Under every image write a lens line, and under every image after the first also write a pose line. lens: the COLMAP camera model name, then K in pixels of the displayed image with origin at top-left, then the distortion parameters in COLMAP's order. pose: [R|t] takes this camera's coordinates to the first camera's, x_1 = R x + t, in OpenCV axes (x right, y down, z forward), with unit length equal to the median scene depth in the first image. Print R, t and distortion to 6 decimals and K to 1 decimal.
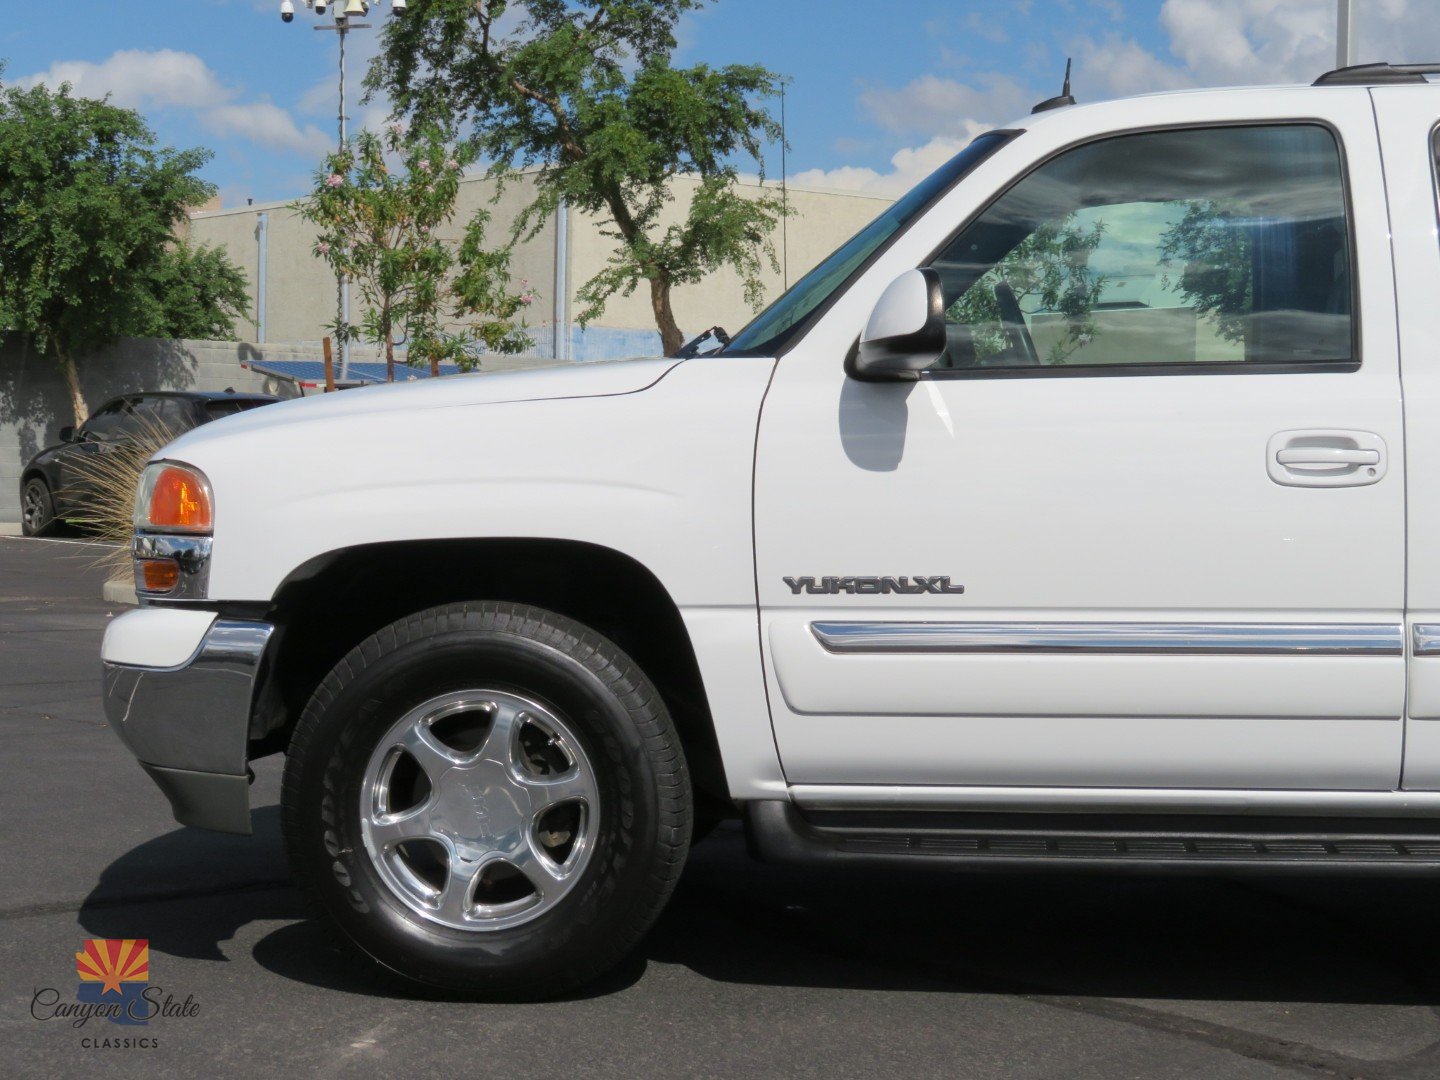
lens RADIAL K [[2700.1, 0, 720.0], [0, 2700.1, 540.0], [0, 0, 1]] dist [-0.015540, 0.174948]
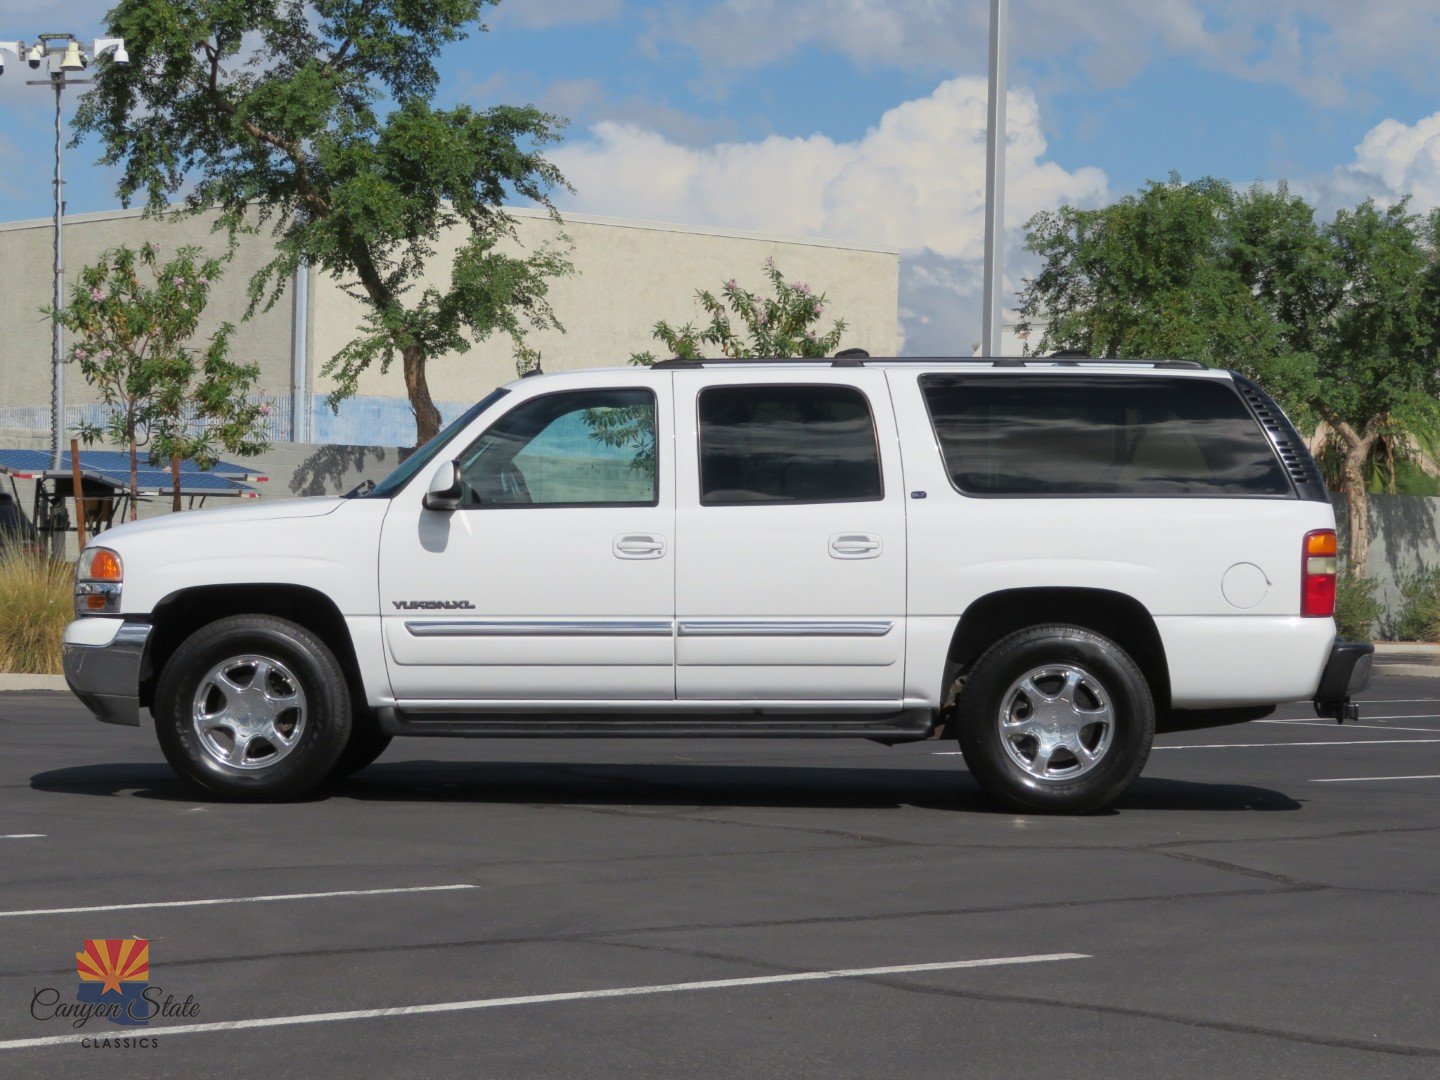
lens RADIAL K [[3859.9, 0, 737.1], [0, 3859.9, 541.7], [0, 0, 1]] dist [-0.027653, 0.628693]
pose [[0.998601, 0.001946, 0.052833, 0.128461], [-0.000056, 0.999360, -0.035762, 0.072404], [-0.052869, 0.035710, 0.997963, -1.981505]]
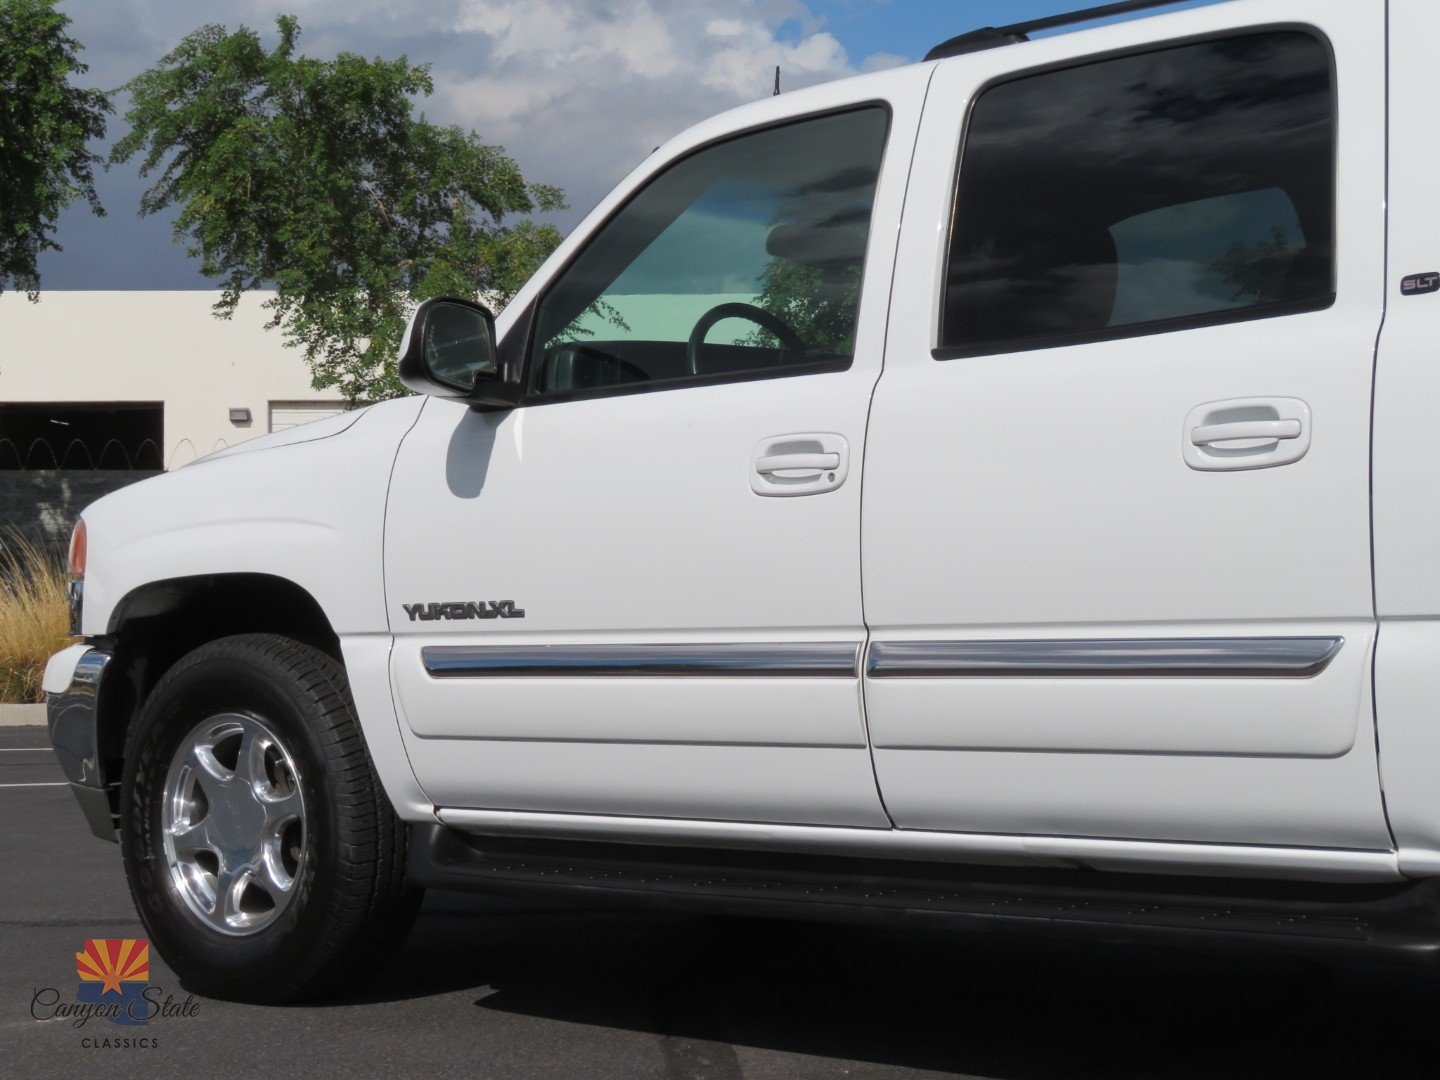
lens RADIAL K [[2700.1, 0, 720.0], [0, 2700.1, 540.0], [0, 0, 1]] dist [-0.015540, 0.174948]
pose [[0.811856, -0.030628, -0.583054, 0.690458], [0.000663, 0.998671, -0.051539, 0.040370], [0.583857, 0.041456, 0.810797, 0.217006]]
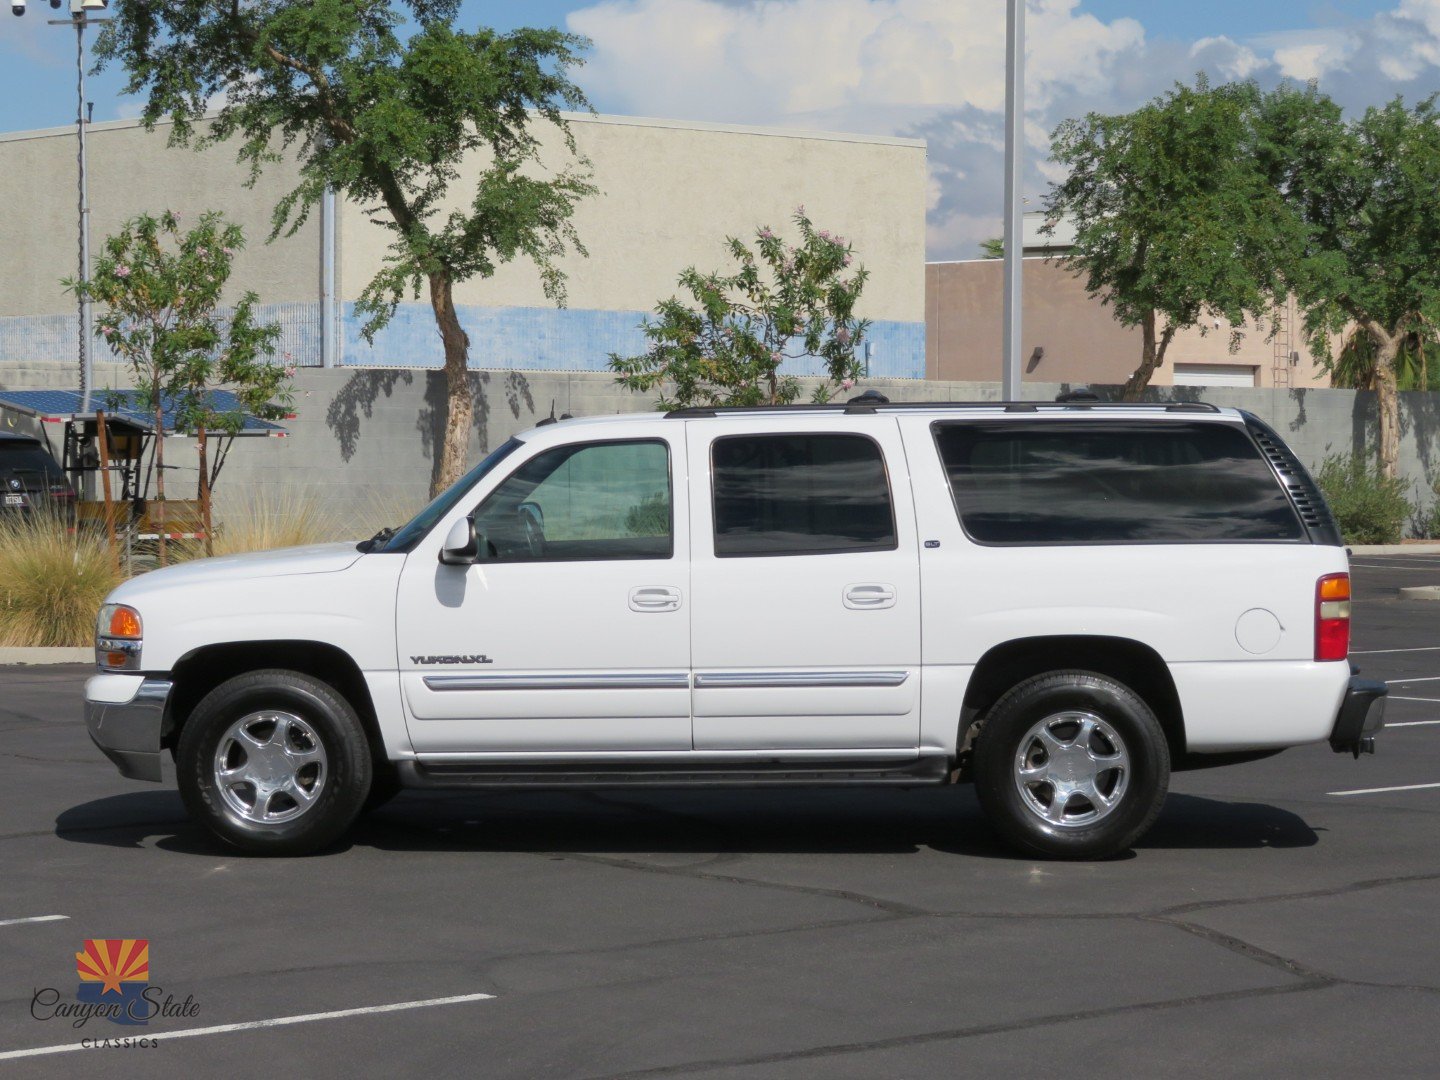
lens RADIAL K [[3857.7, 0, 720.0], [0, 3857.7, 540.0], [0, 0, 1]] dist [-0.027089, 0.526876]
pose [[0.999145, -0.013320, 0.039133, 0.144277], [0.013403, 0.999908, -0.001875, -0.066904], [-0.039105, 0.002398, 0.999232, -1.996036]]
